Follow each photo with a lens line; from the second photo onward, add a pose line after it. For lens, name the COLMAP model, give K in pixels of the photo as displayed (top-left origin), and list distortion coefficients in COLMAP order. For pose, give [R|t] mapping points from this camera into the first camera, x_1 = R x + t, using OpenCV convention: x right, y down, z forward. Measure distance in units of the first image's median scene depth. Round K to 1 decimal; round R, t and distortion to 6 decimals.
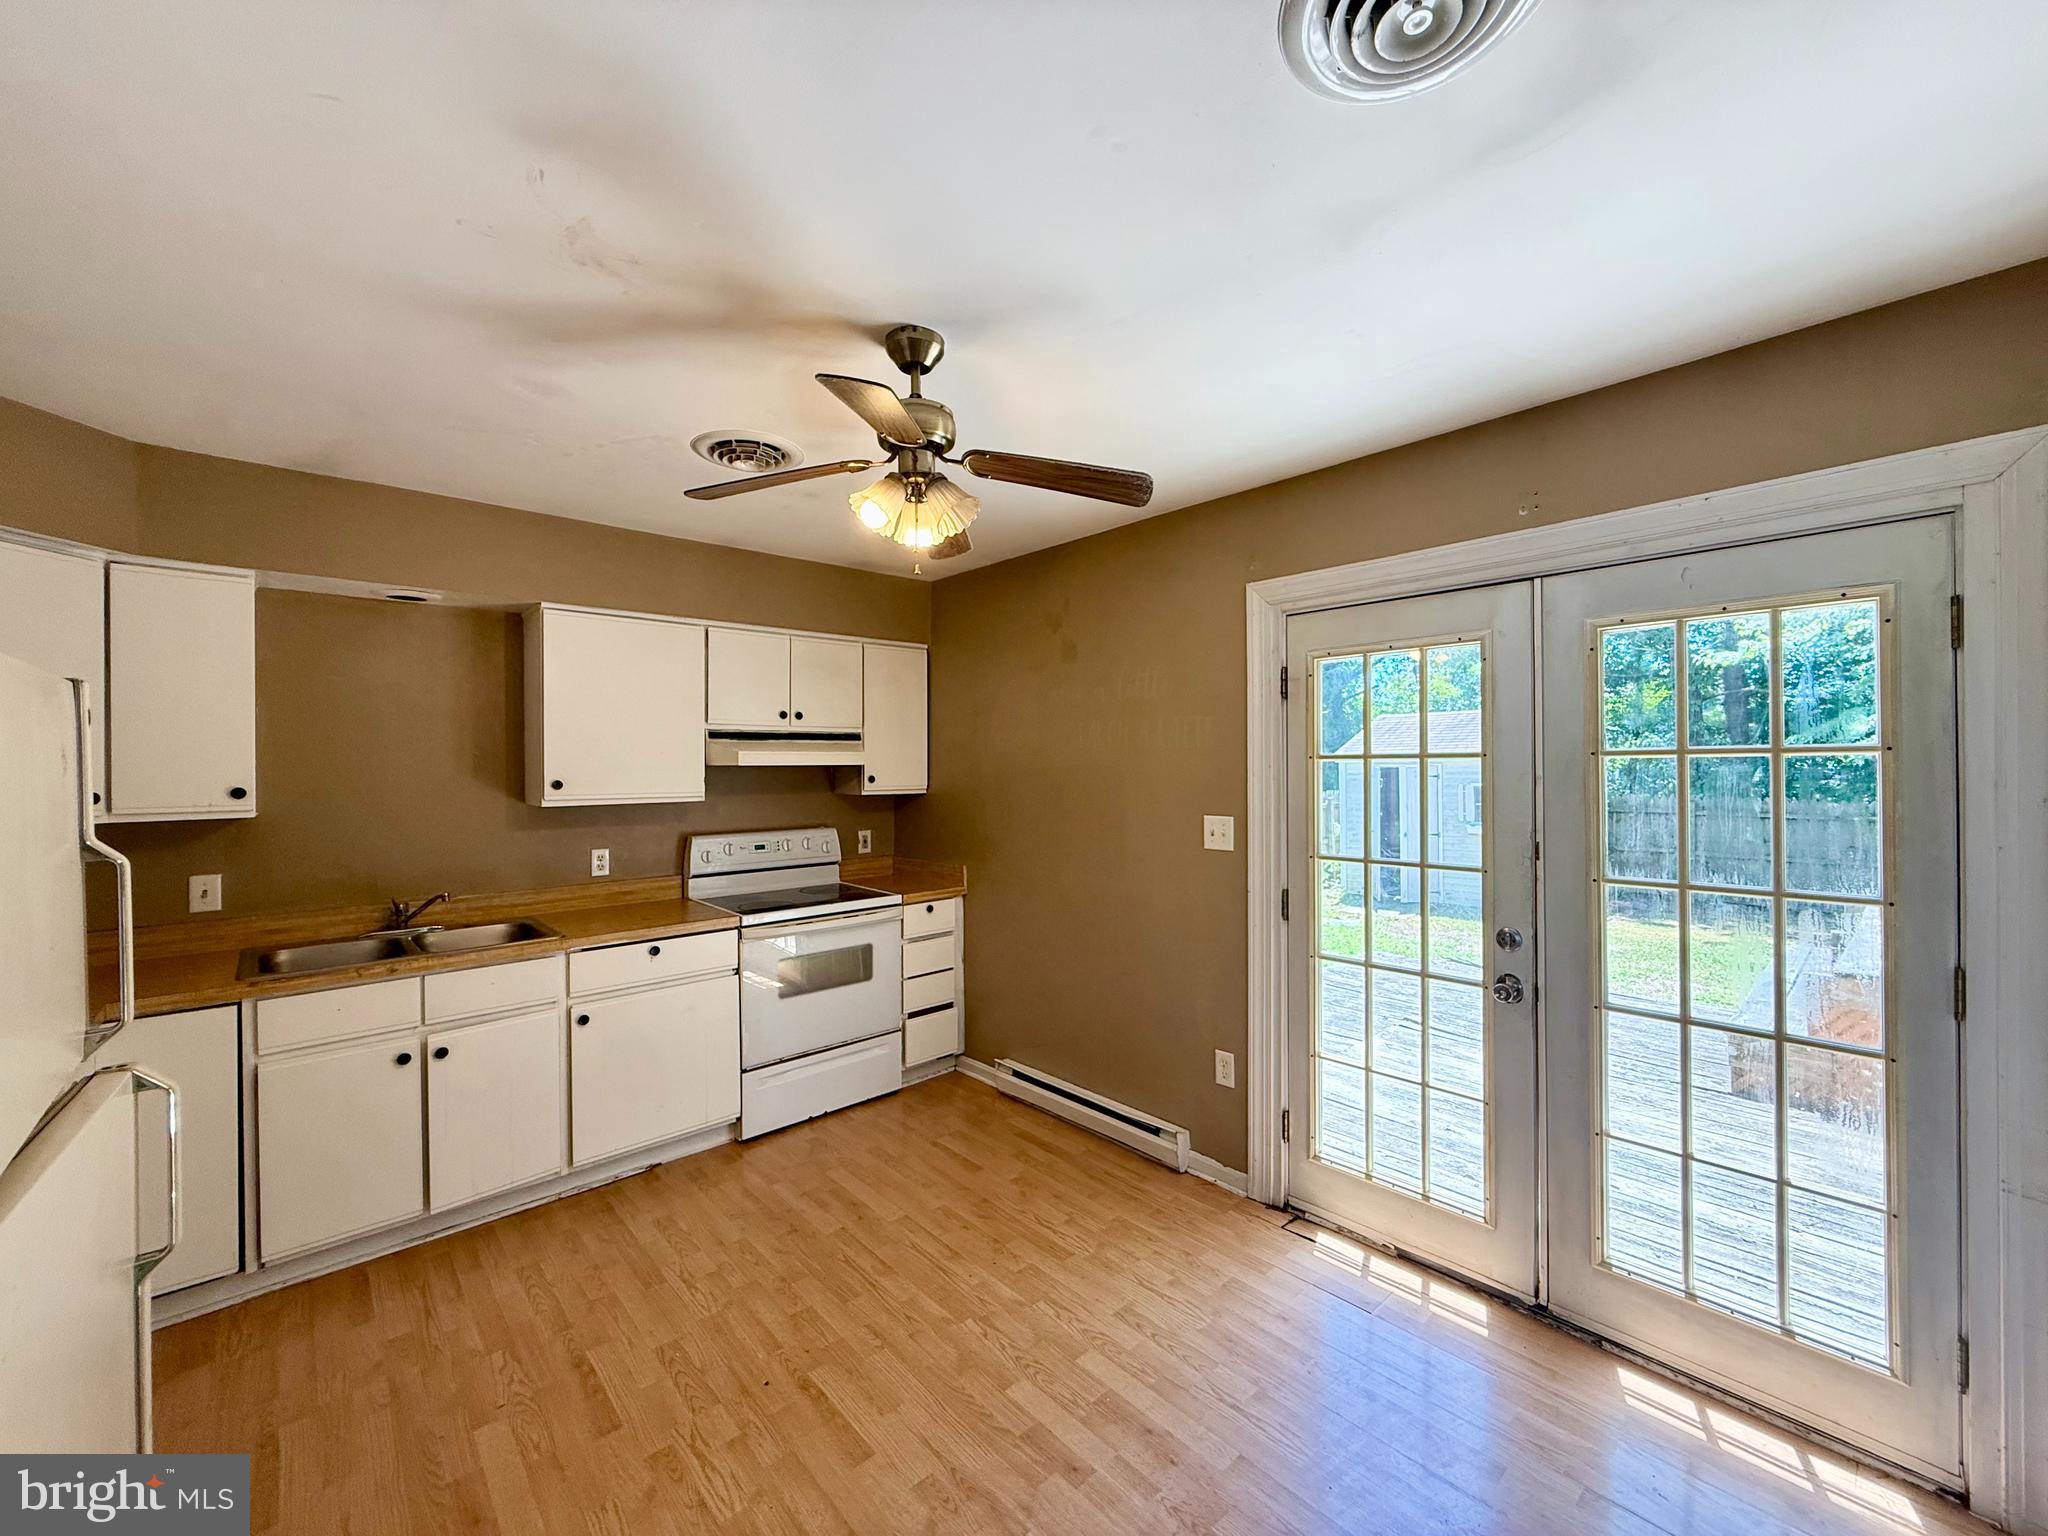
lens RADIAL K [[813.5, 0, 1019.7], [0, 813.5, 765.5], [0, 0, 1]] dist [-0.003269, 0.000553]
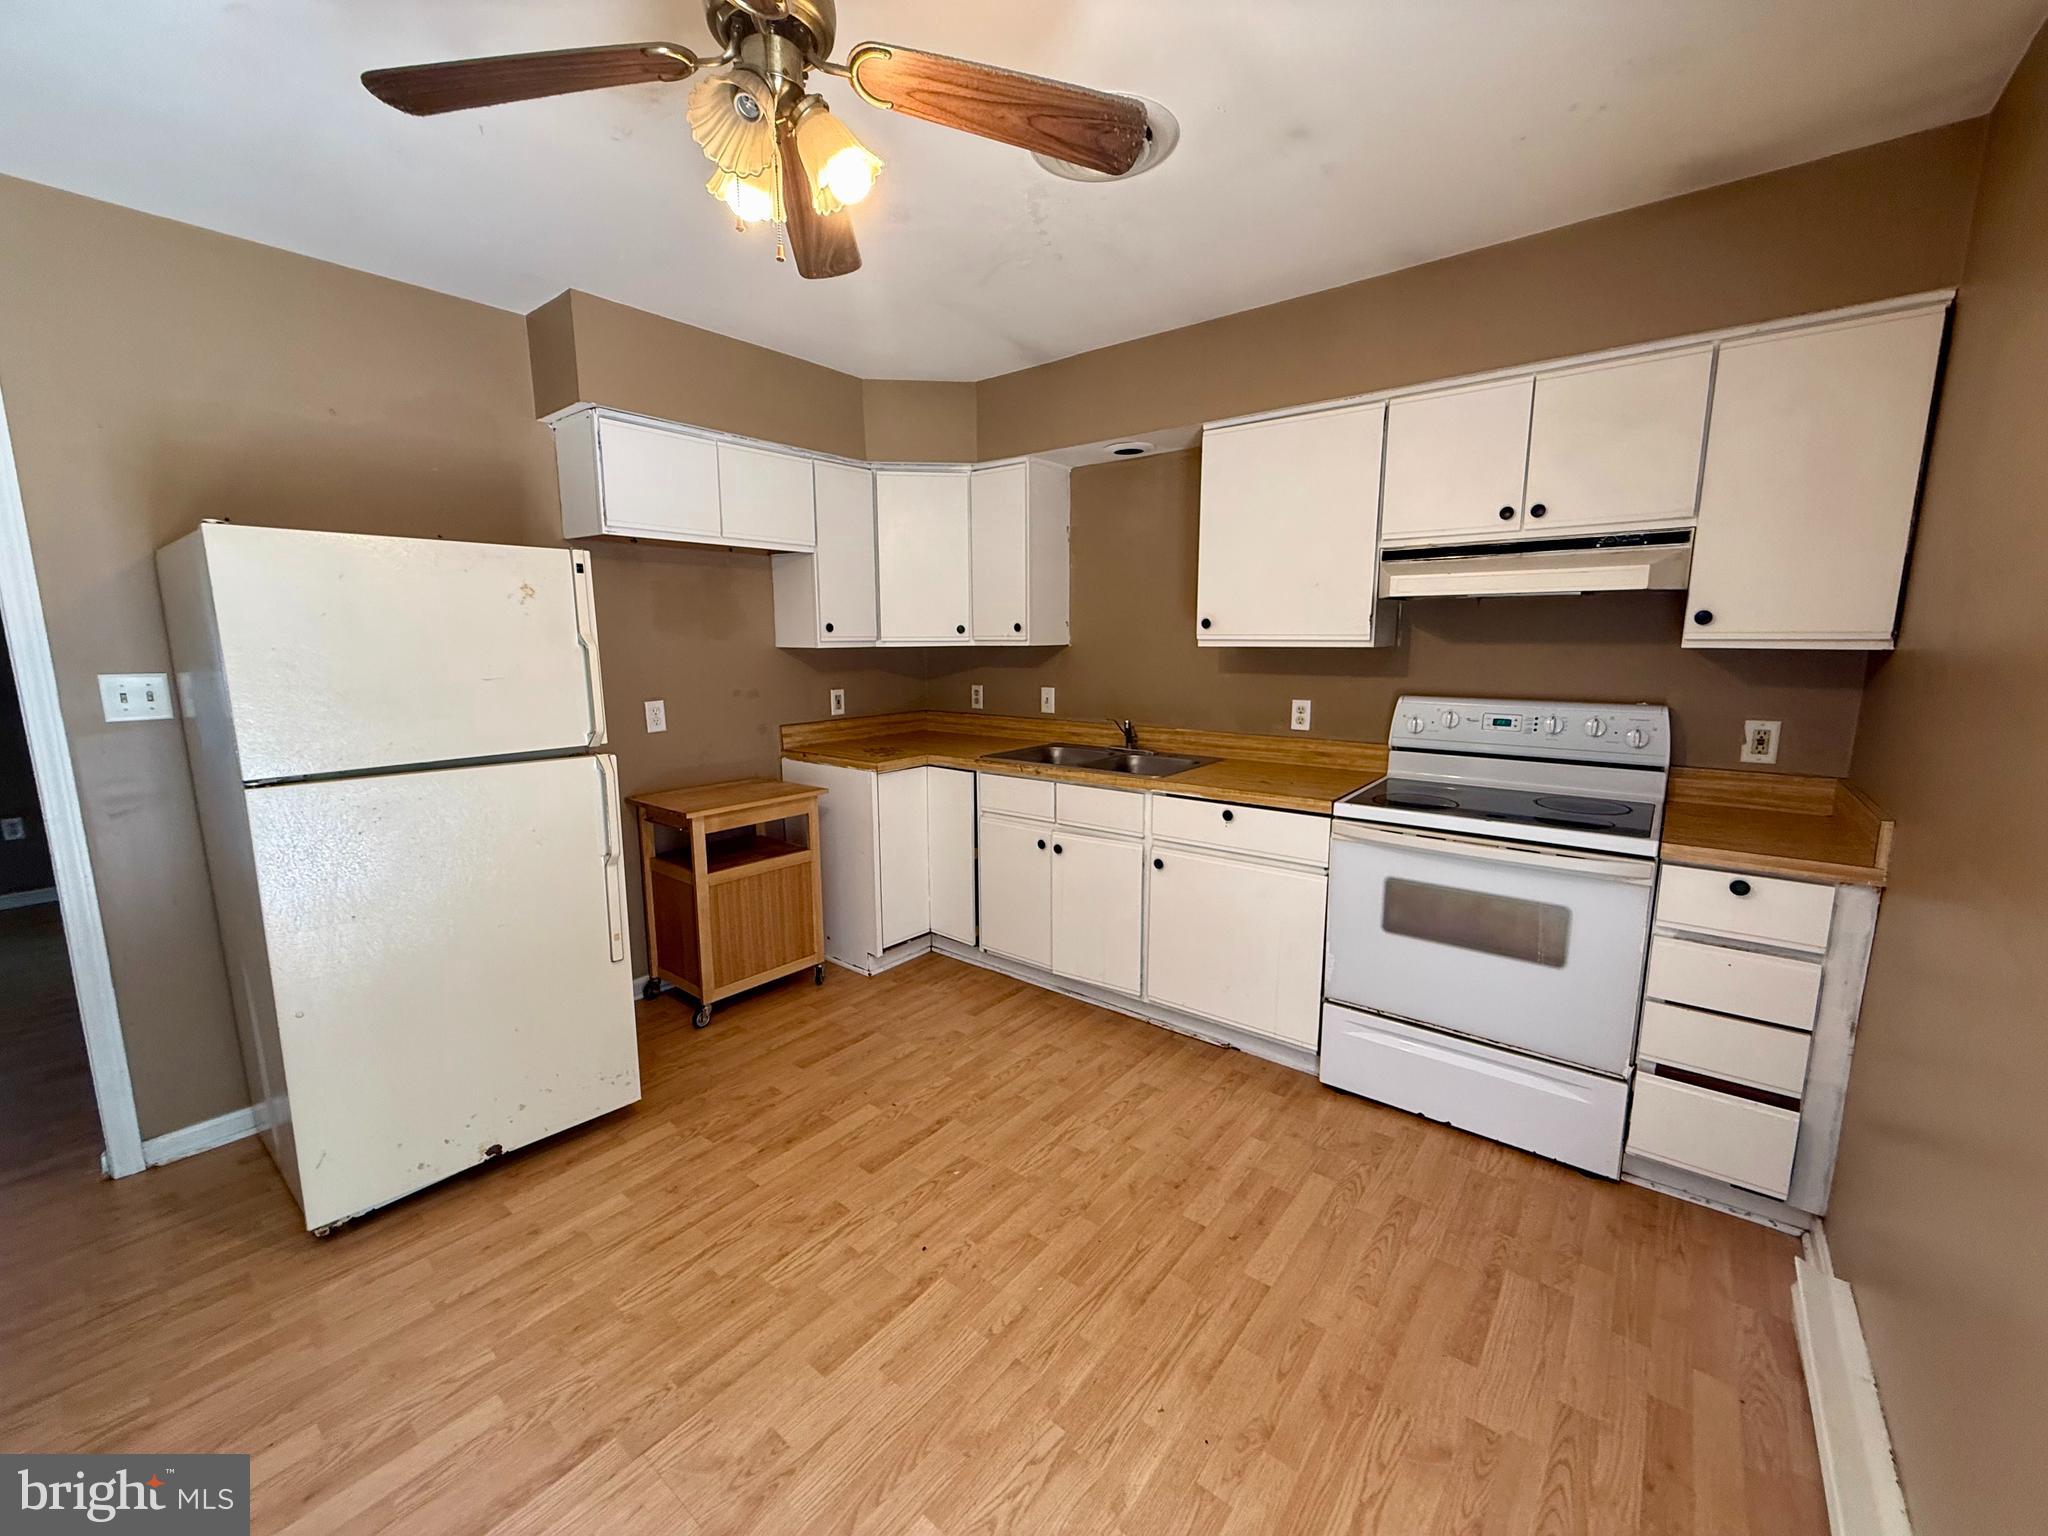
lens RADIAL K [[813.5, 0, 1019.7], [0, 813.5, 765.5], [0, 0, 1]] dist [-0.003269, 0.000553]
pose [[0.154459, 0.161123, -0.974773, 0.338940], [0.001714, 0.986568, 0.163344, 0.030872], [0.987998, -0.026901, 0.152108, 0.614932]]
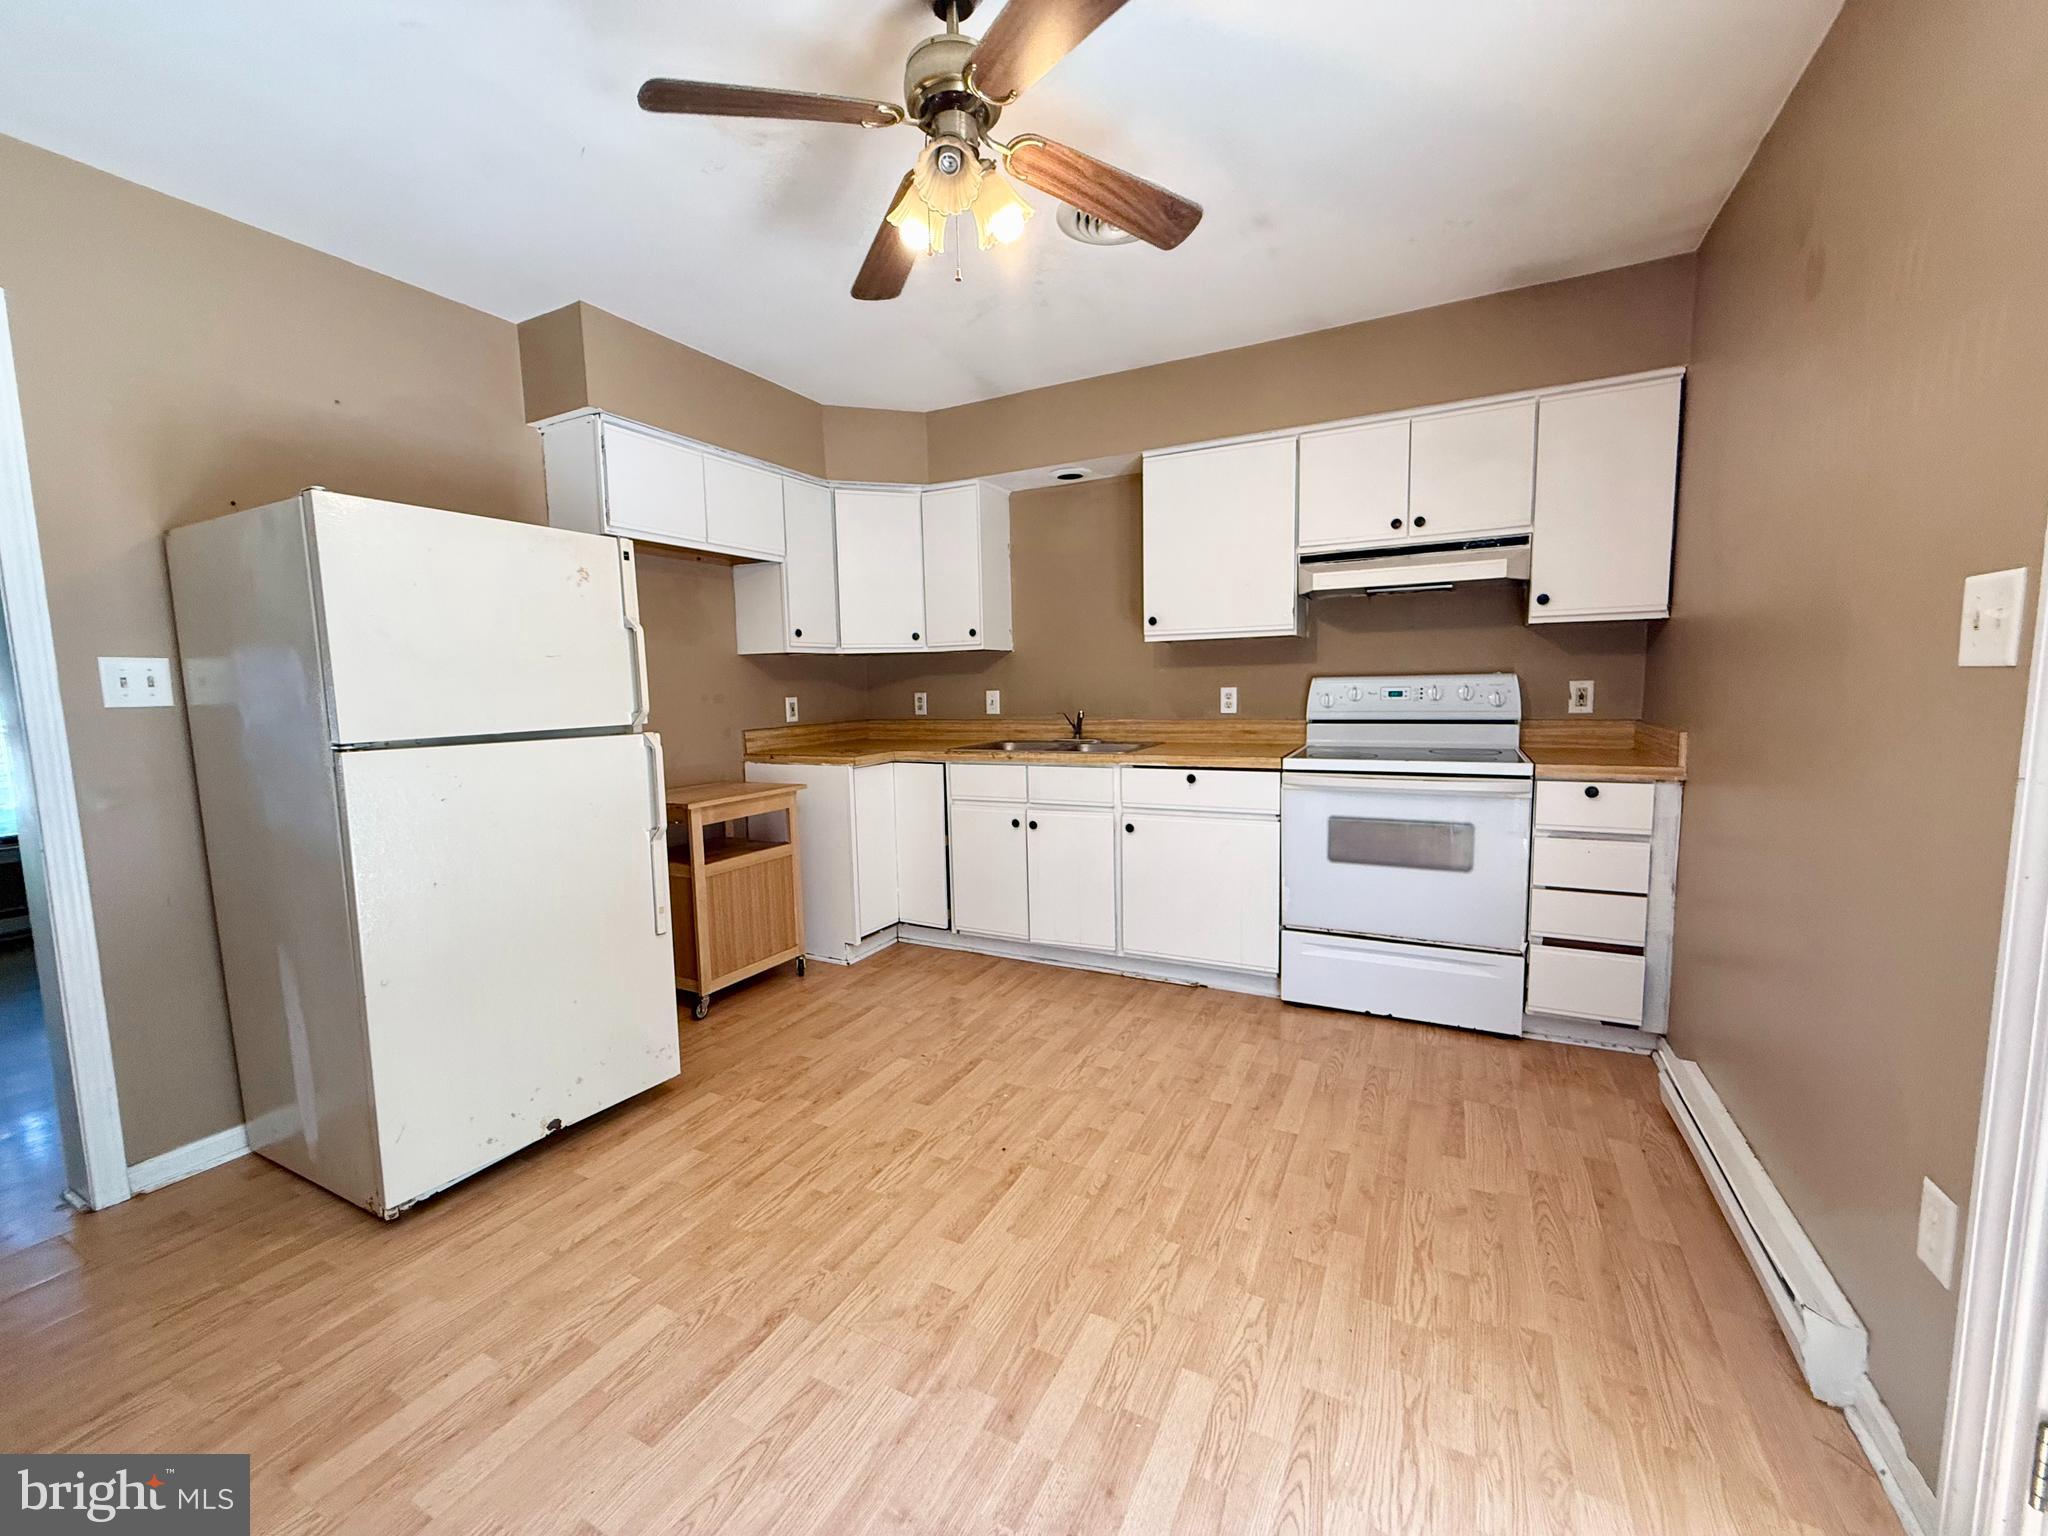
lens RADIAL K [[813.5, 0, 1019.7], [0, 813.5, 765.5], [0, 0, 1]] dist [-0.003269, 0.000553]
pose [[0.346845, 0.094829, -0.933116, 0.402049], [0.019783, 0.993915, 0.108361, 0.092214], [0.937714, -0.056045, 0.342858, 0.427815]]
